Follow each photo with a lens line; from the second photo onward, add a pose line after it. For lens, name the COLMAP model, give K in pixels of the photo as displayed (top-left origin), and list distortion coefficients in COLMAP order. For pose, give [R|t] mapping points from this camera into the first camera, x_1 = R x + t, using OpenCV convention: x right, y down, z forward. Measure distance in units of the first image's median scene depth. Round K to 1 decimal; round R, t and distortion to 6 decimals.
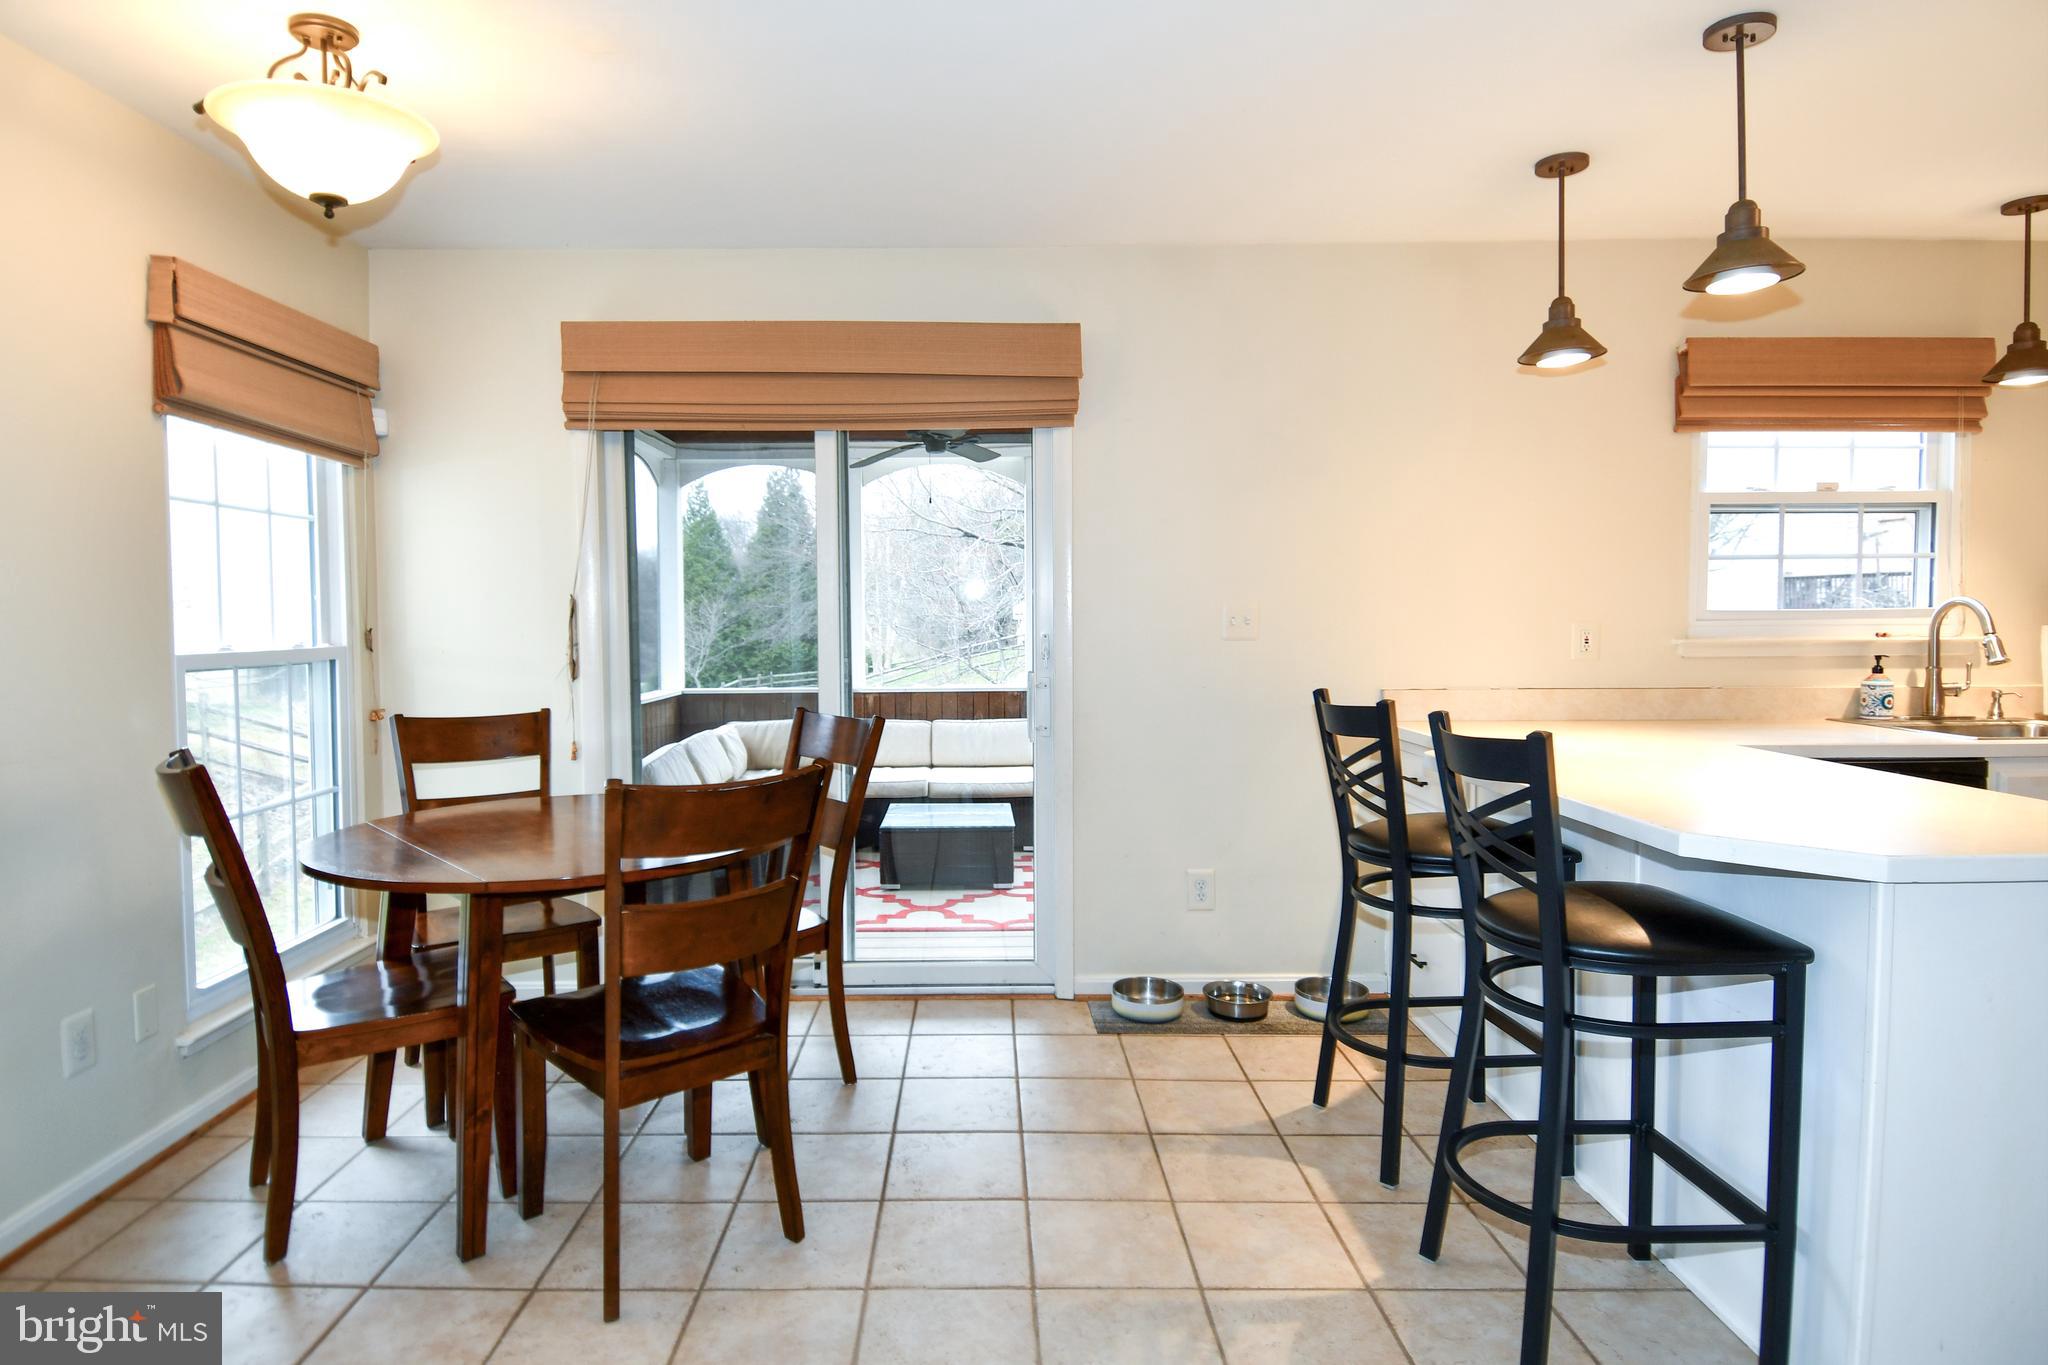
lens RADIAL K [[1094.5, 0, 1016.5], [0, 1094.5, 645.4], [0, 0, 1]] dist [0.025412, -0.035295]
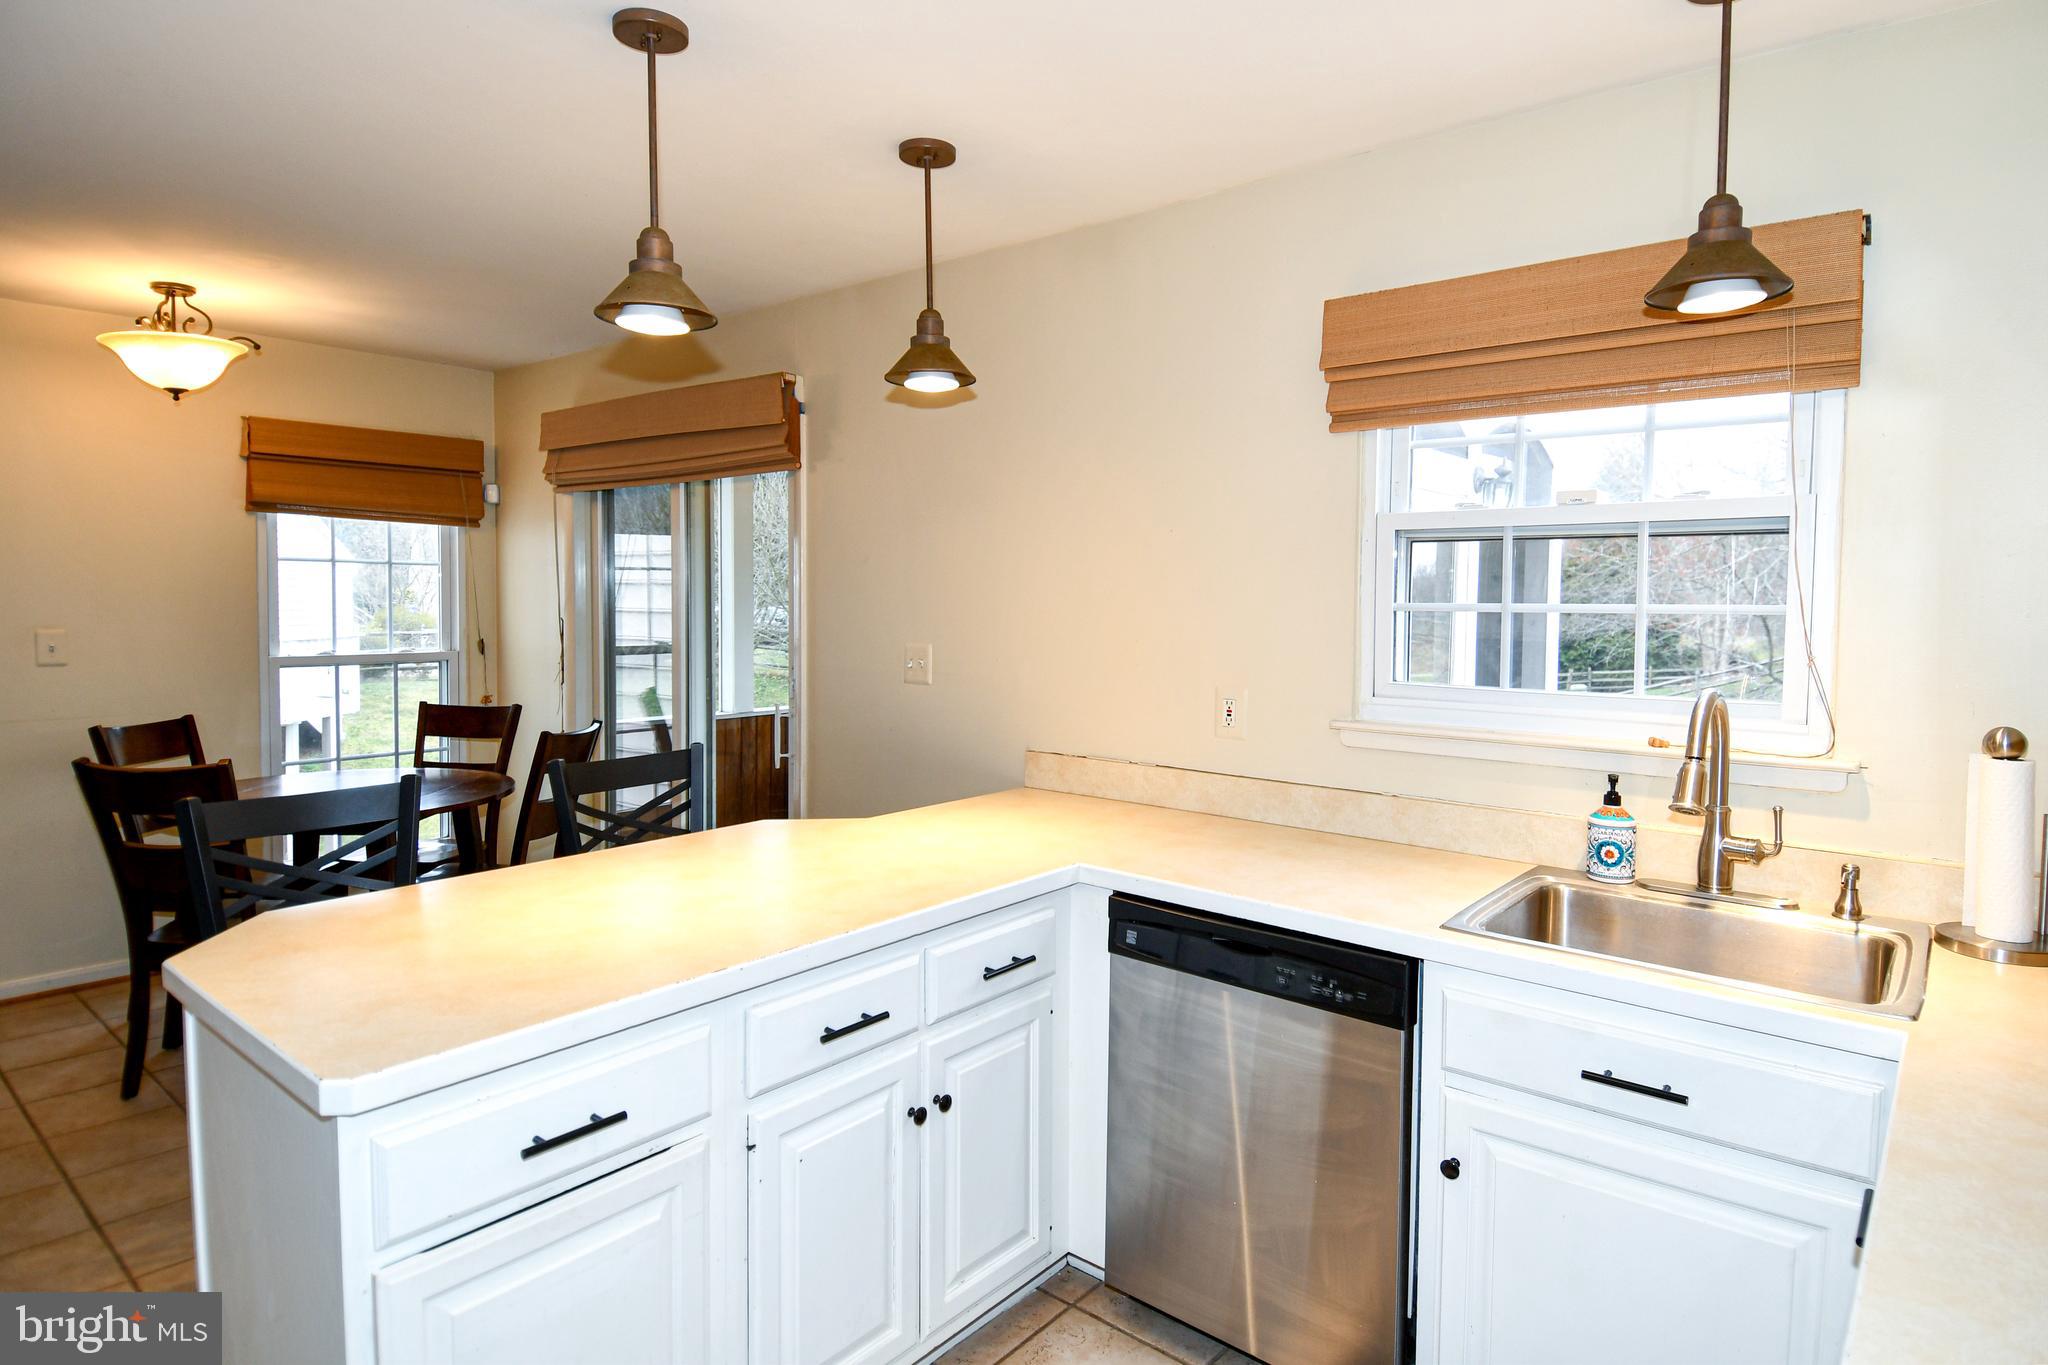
lens RADIAL K [[1160.6, 0, 1017.6], [0, 1160.6, 646.2], [0, 0, 1]] dist [0.047547, -0.044863]
pose [[0.762919, 0.040246, -0.645241, 0.949869], [-0.035812, 0.999159, 0.019977, -0.063046], [0.645502, 0.007866, 0.763718, 0.295406]]
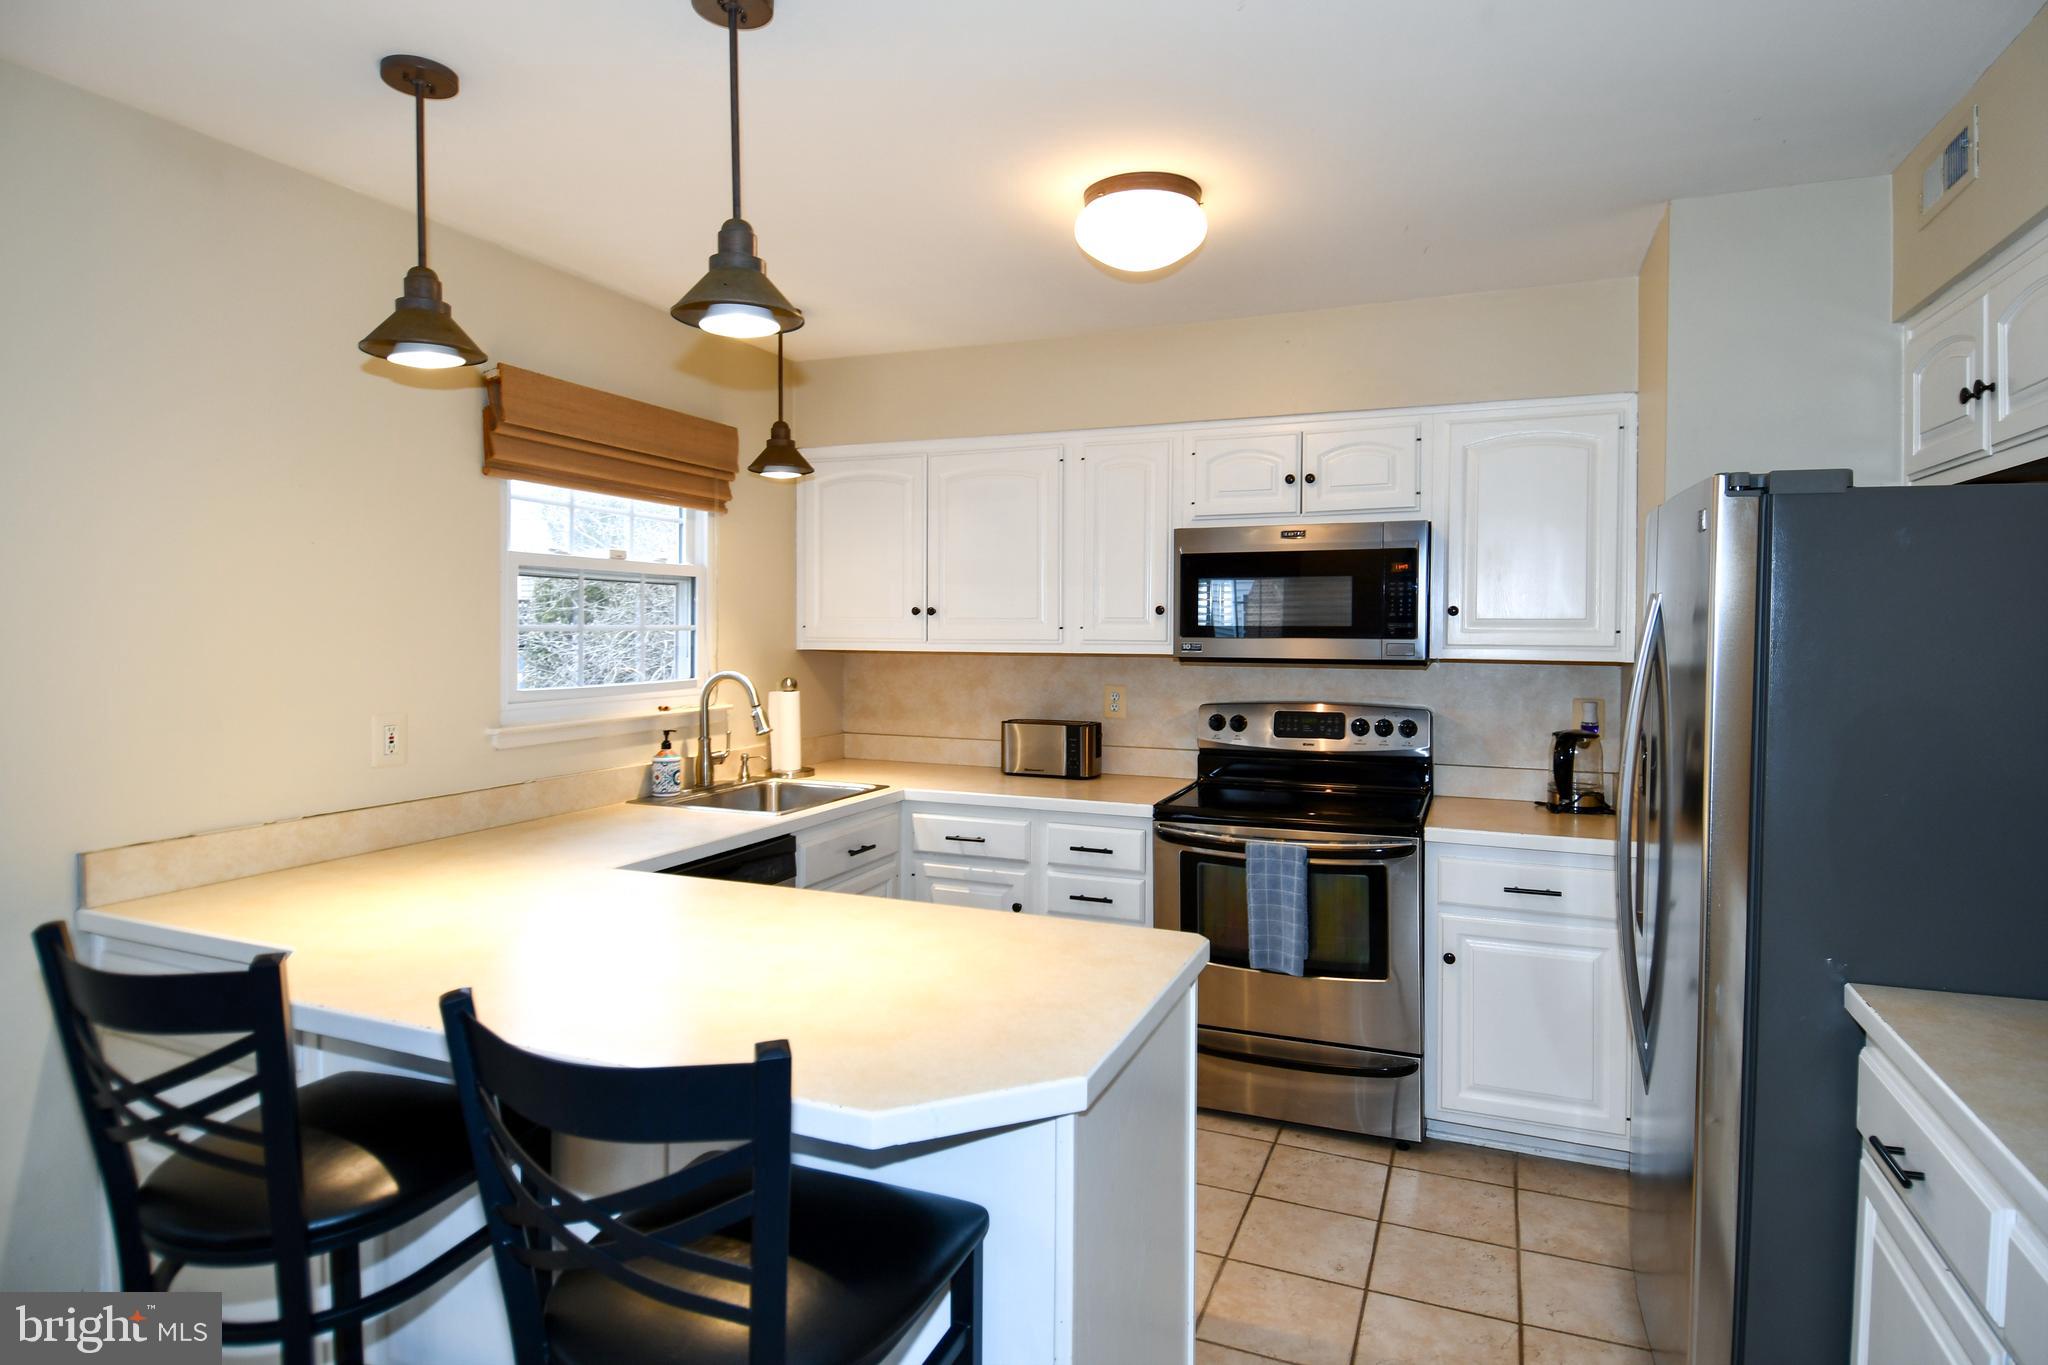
lens RADIAL K [[1094.5, 0, 1016.5], [0, 1094.5, 645.4], [0, 0, 1]] dist [0.025412, -0.035295]
pose [[0.394201, -0.003010, 0.919019, 0.004220], [0.020626, 0.999772, -0.005572, -0.055318], [-0.918793, 0.021152, 0.394173, 0.321348]]
